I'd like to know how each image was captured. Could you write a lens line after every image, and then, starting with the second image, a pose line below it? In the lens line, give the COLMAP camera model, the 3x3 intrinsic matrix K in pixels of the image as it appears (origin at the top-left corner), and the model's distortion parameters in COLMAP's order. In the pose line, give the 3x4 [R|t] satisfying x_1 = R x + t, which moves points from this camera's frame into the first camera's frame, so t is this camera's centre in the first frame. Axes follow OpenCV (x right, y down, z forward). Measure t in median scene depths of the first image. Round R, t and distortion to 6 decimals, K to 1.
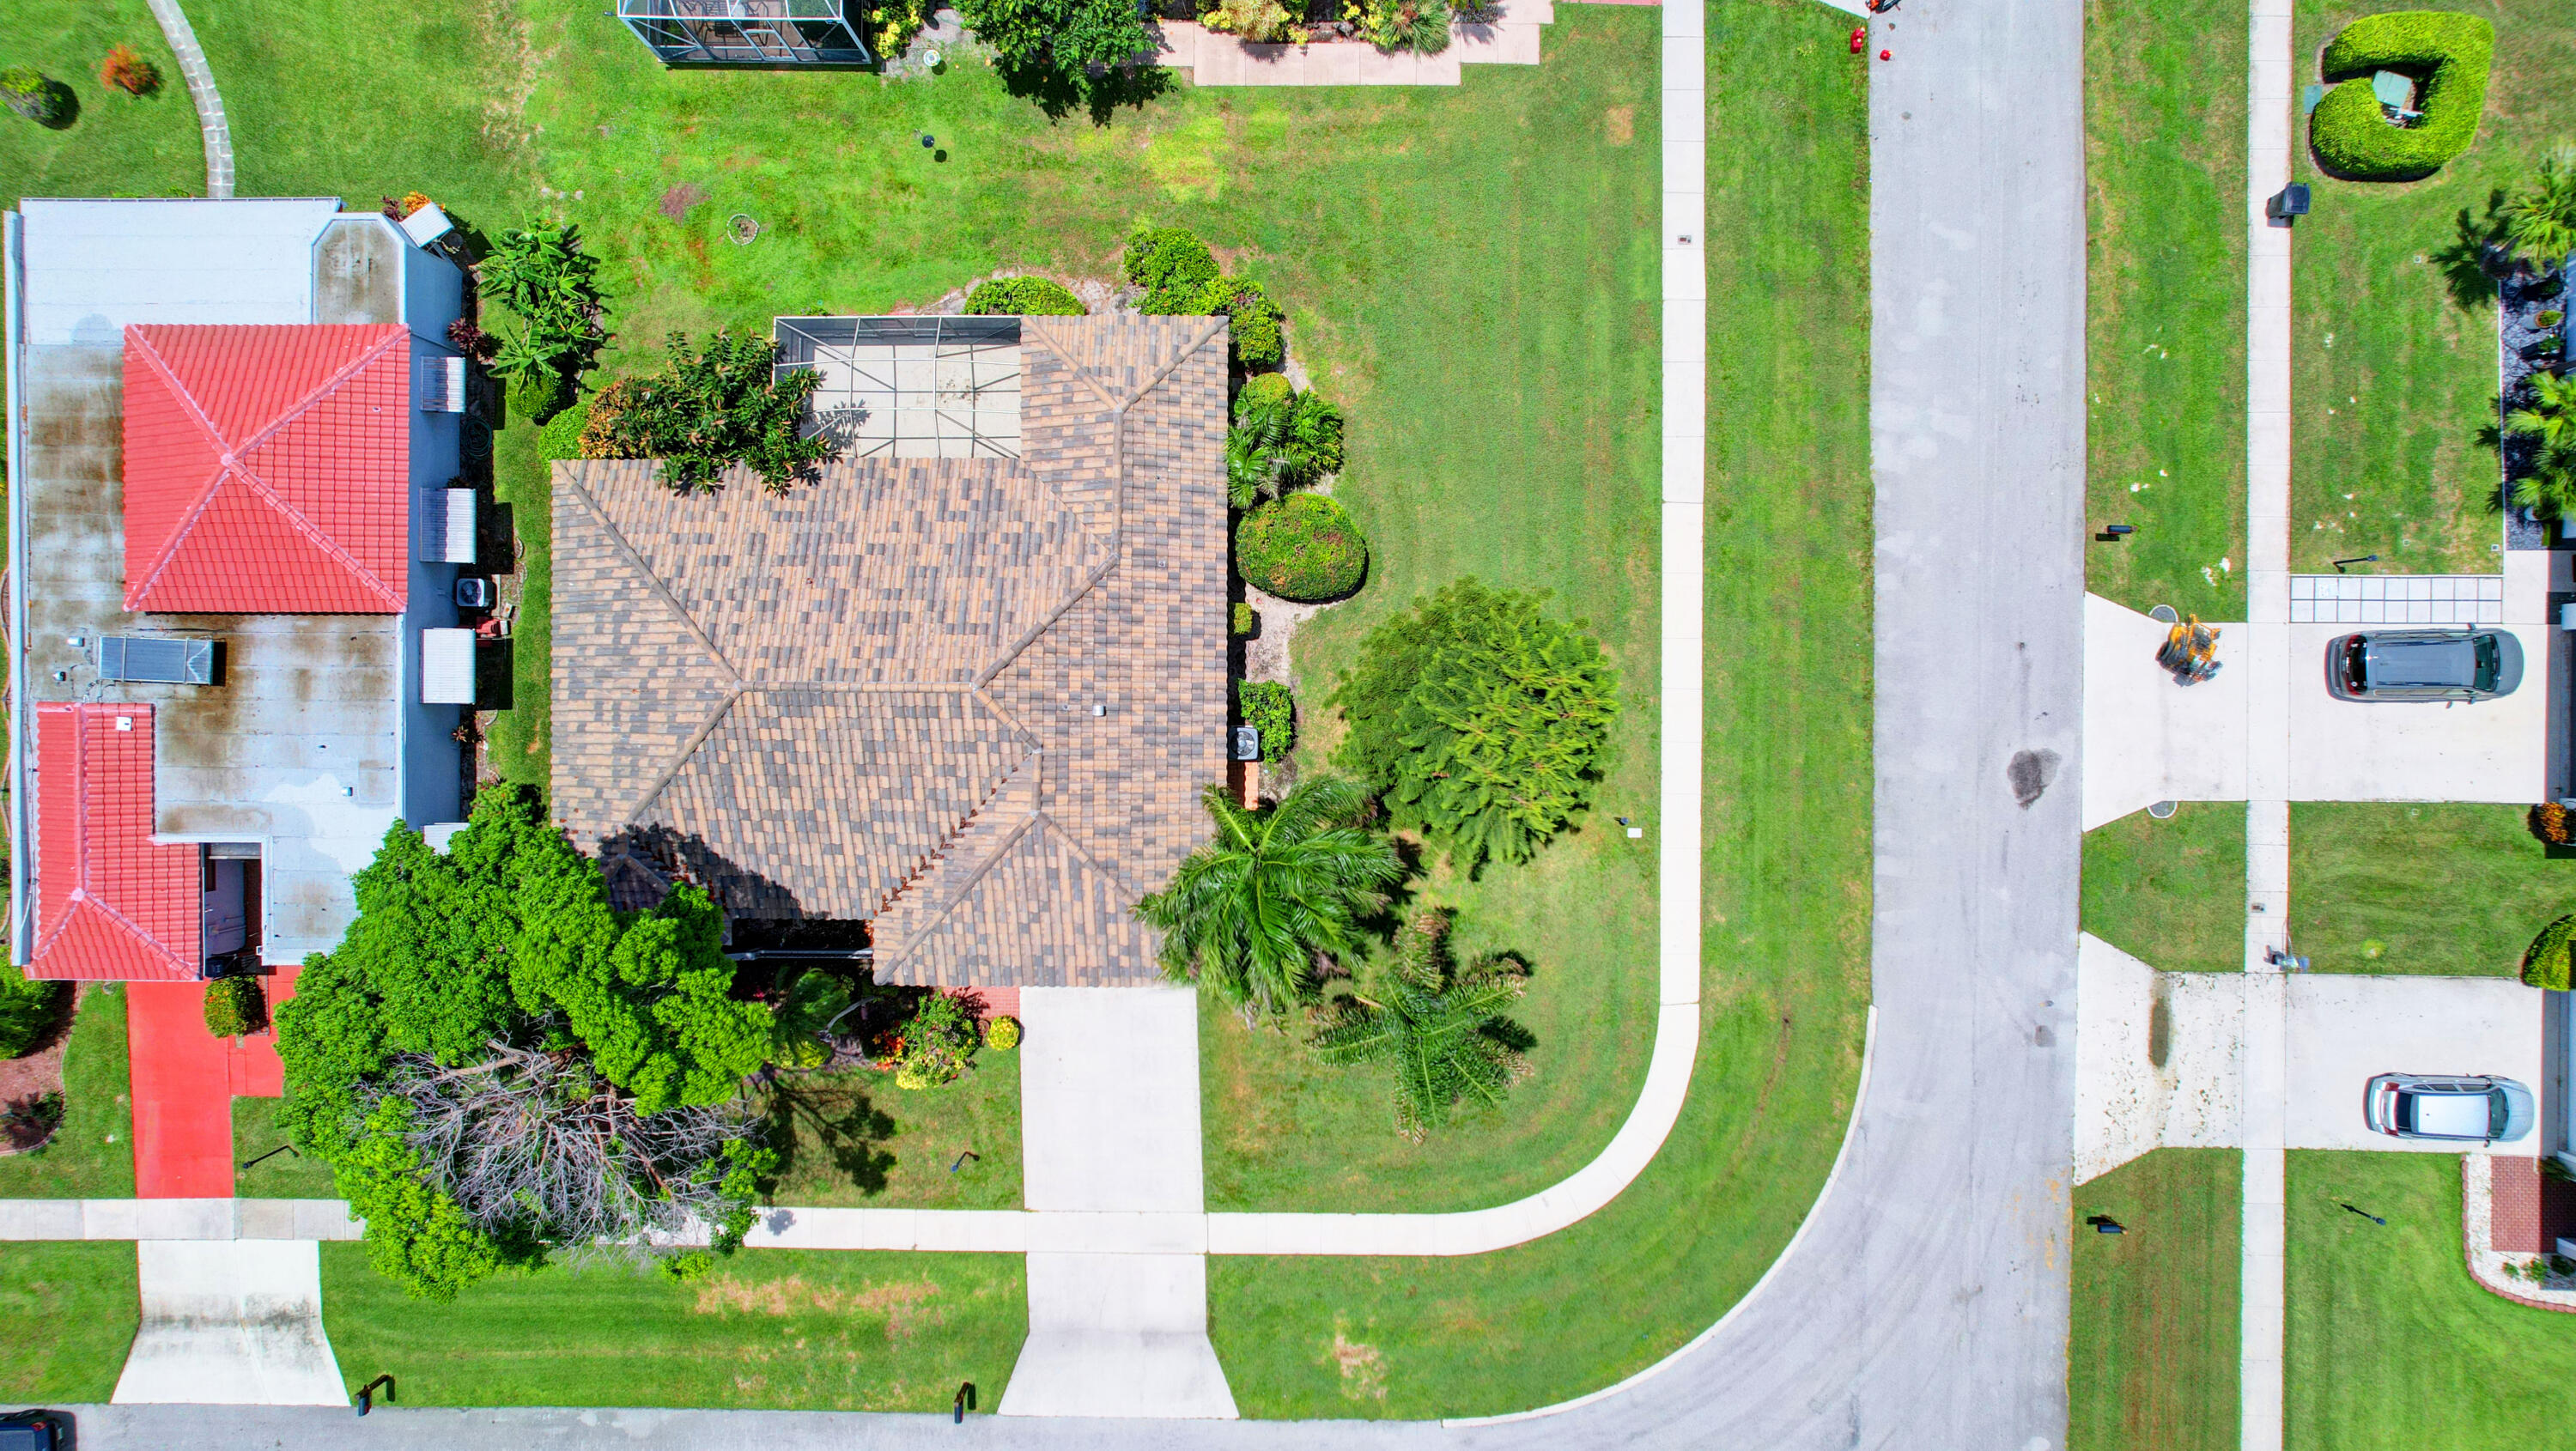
lens RADIAL K [[1648.4, 0, 1288.0], [0, 1648.4, 725.5], [0, 0, 1]] dist [-0.083197, 0.079598]
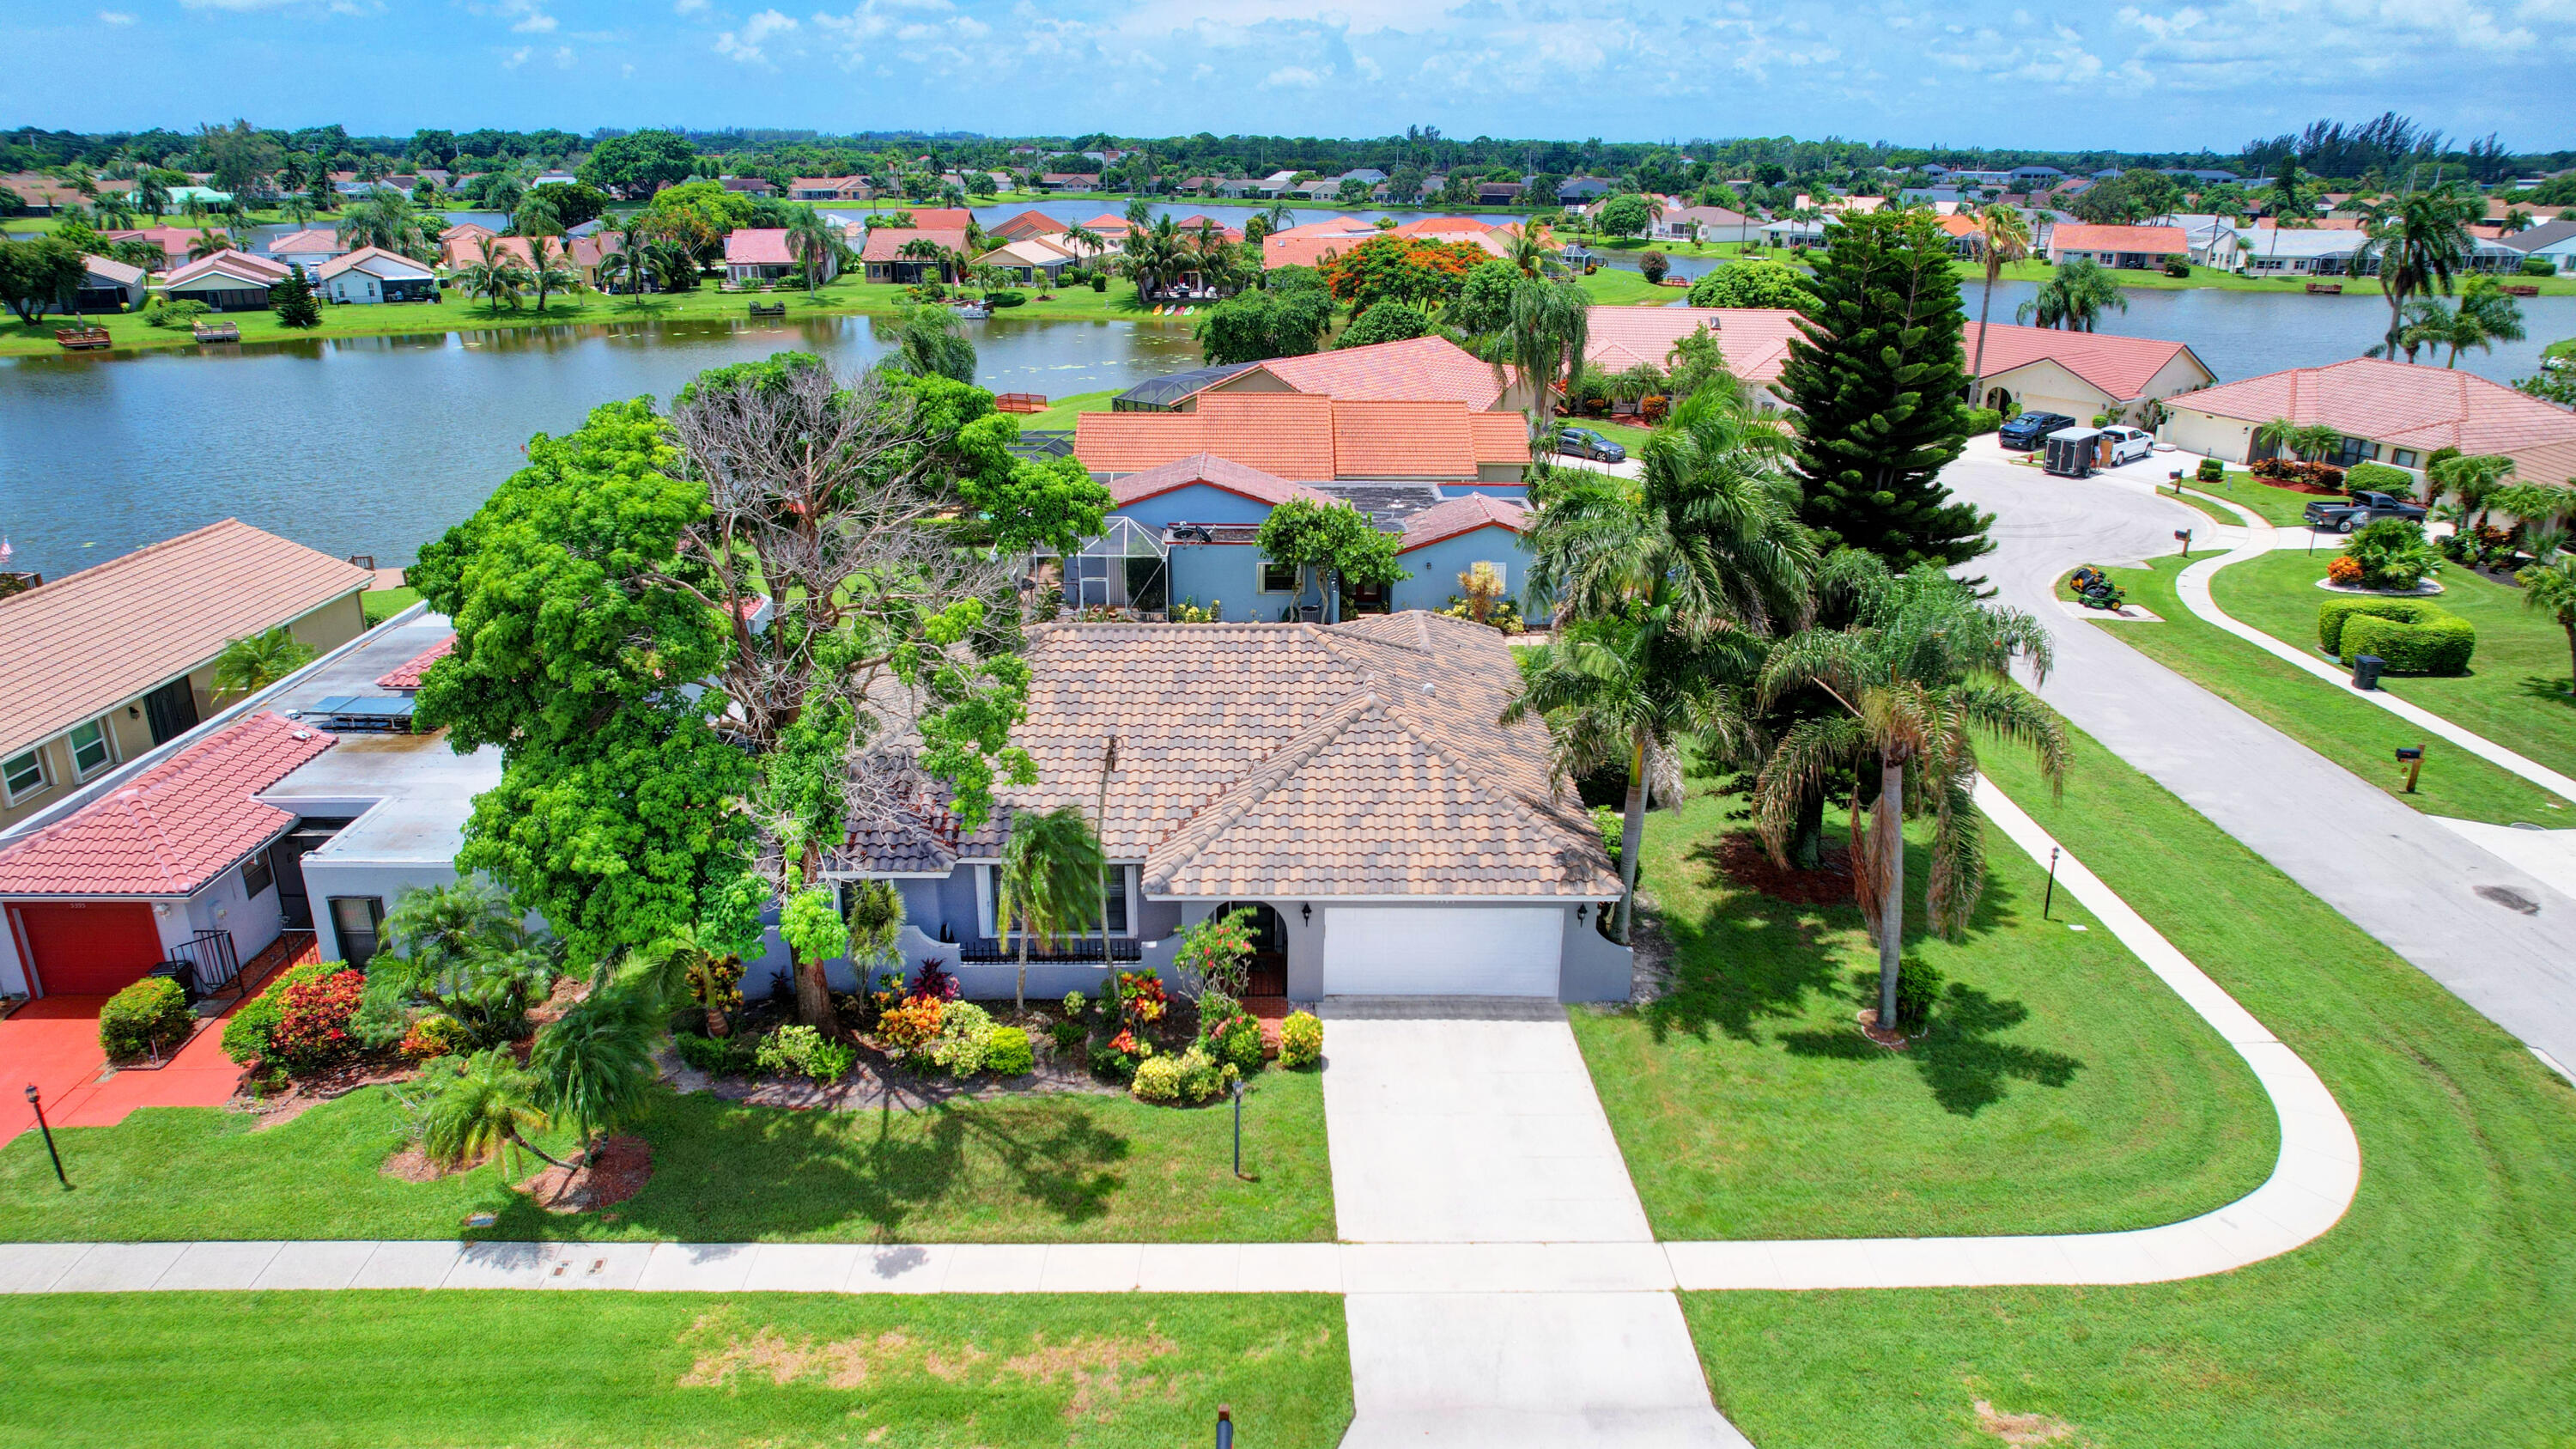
lens RADIAL K [[1648.7, 0, 1288.0], [0, 1648.7, 724.5], [0, 0, 1]] dist [-0.083197, 0.079598]
pose [[0.999737, 0.004623, 0.022484, -0.192638], [0.019827, 0.319666, -0.947323, 0.776068], [-0.011567, 0.947519, 0.319491, 0.654378]]
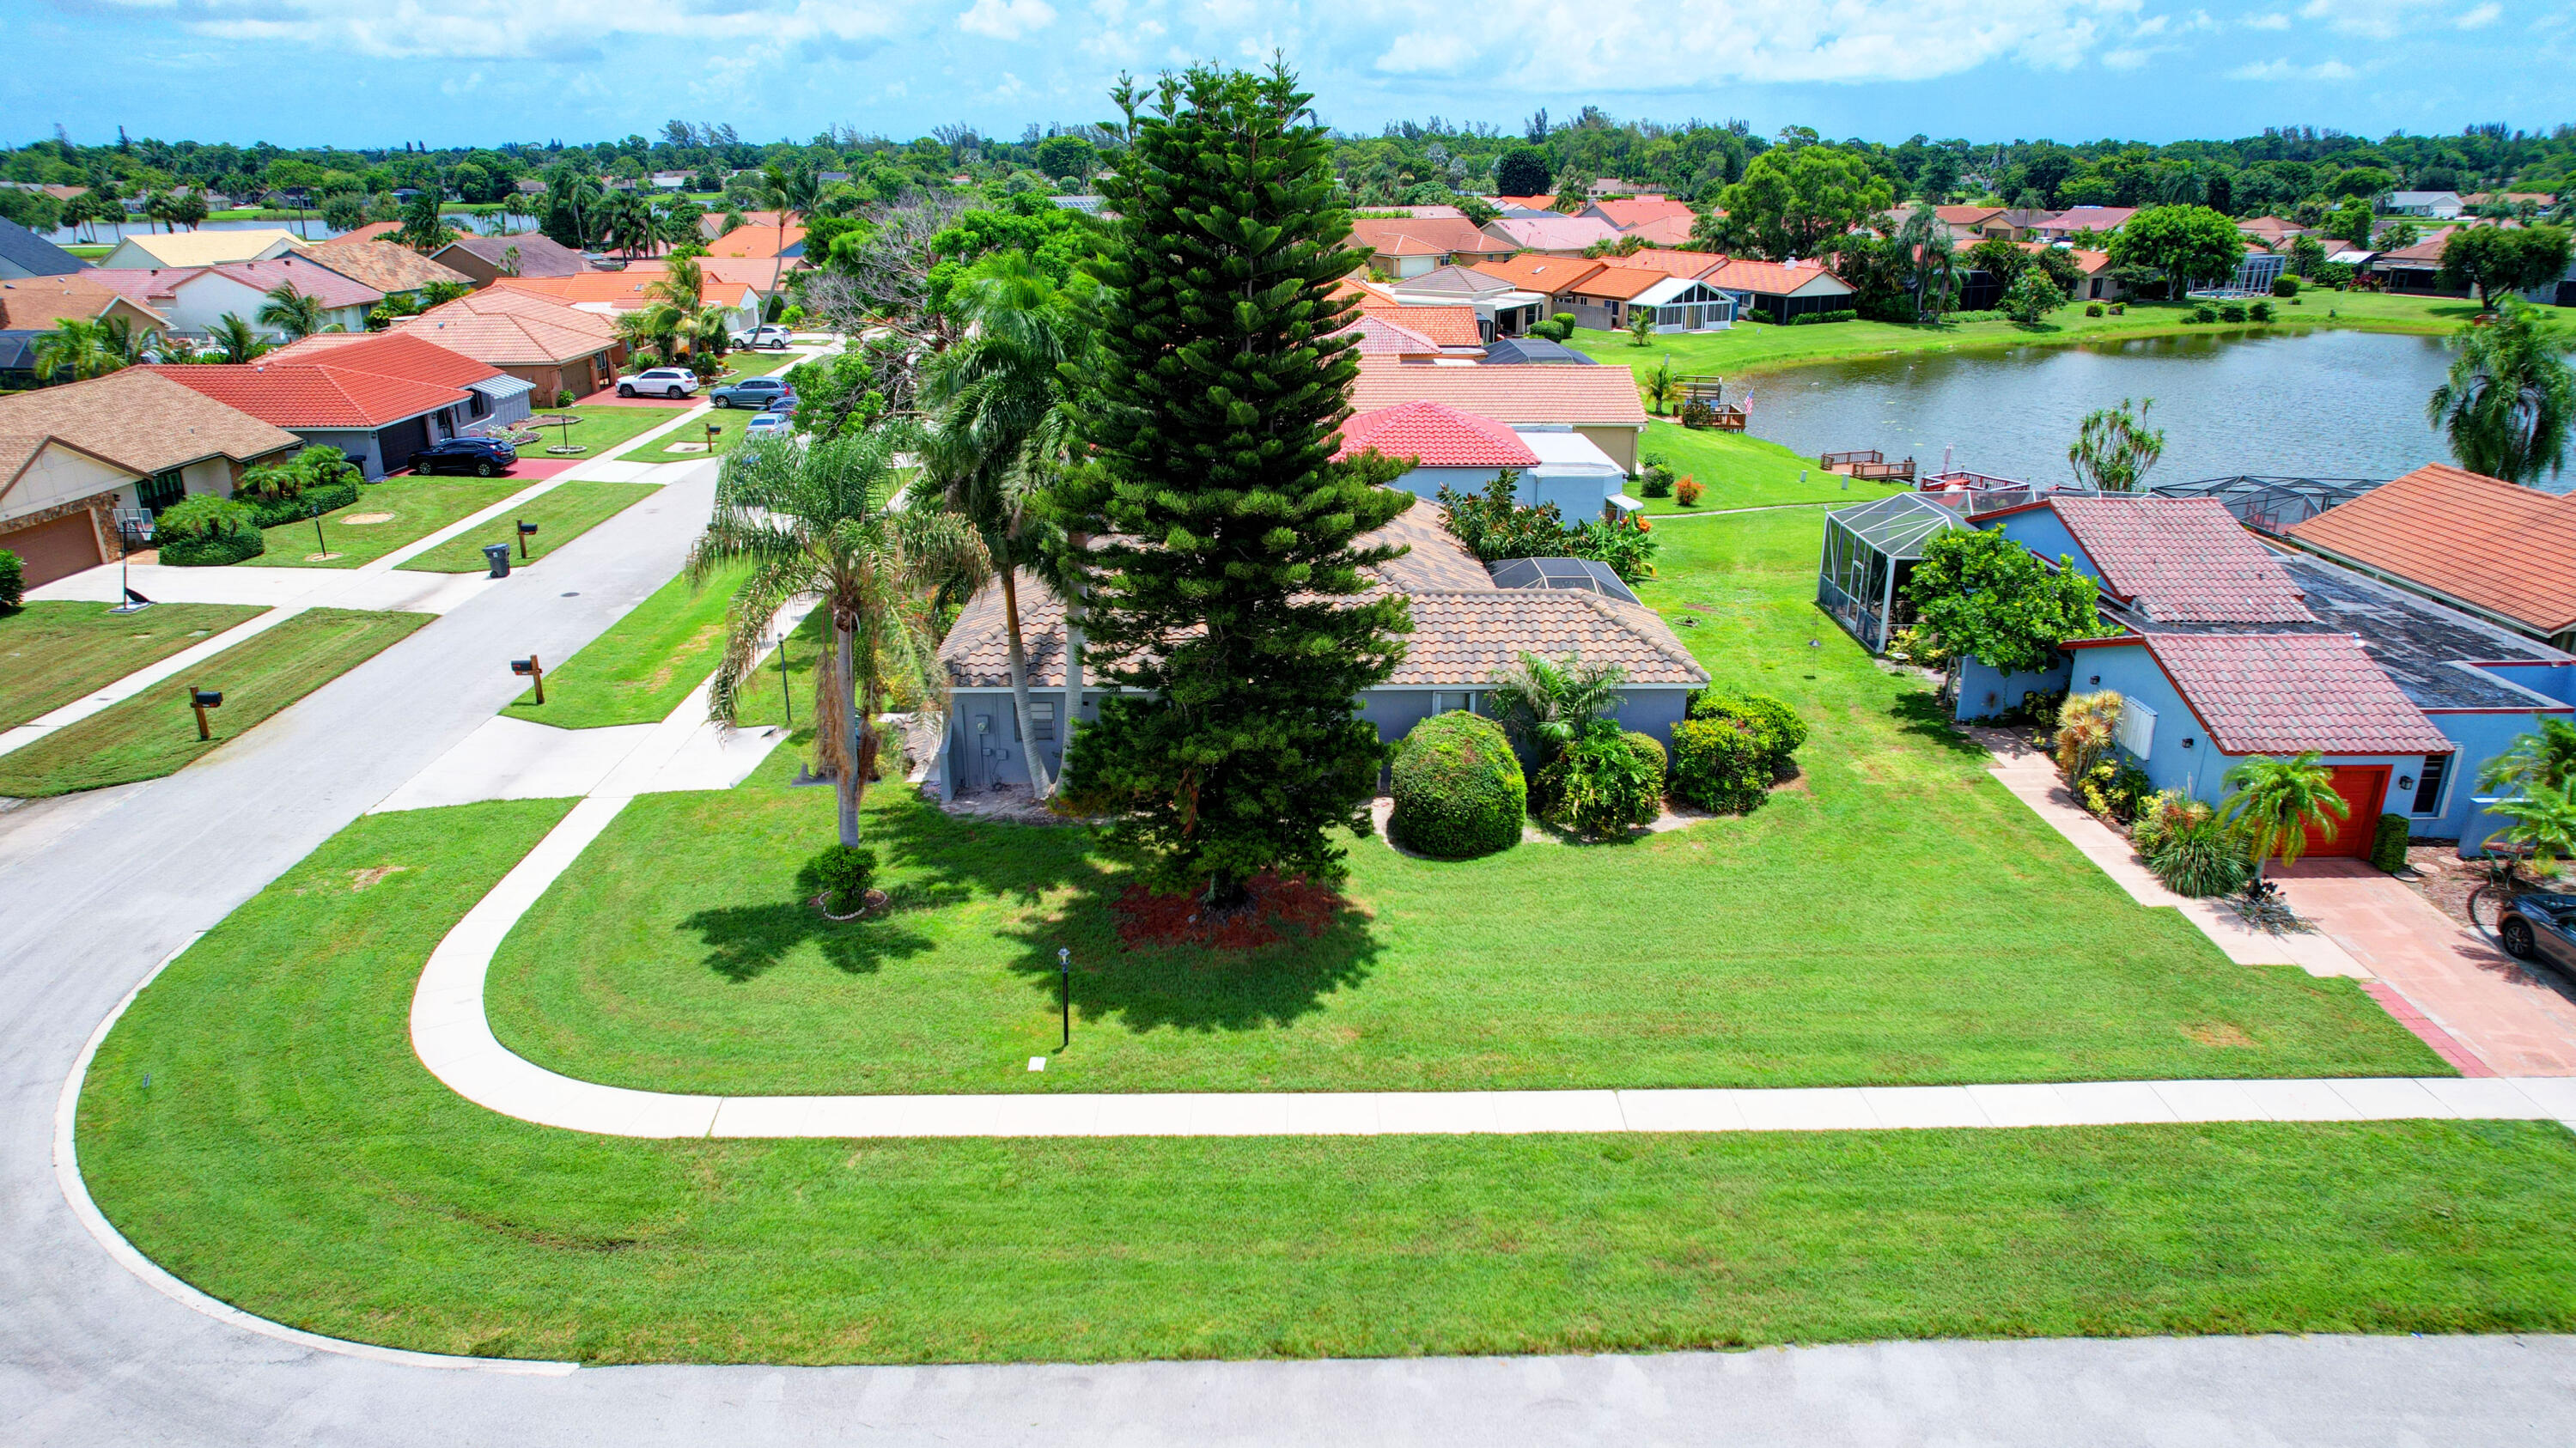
lens RADIAL K [[1648.3, 0, 1288.0], [0, 1648.3, 724.0], [0, 0, 1]] dist [-0.083197, 0.079598]
pose [[0.019916, 0.339716, -0.940317, 0.714775], [-0.999607, -0.011769, -0.025423, -0.006615], [-0.019704, 0.940455, 0.339348, 0.686448]]
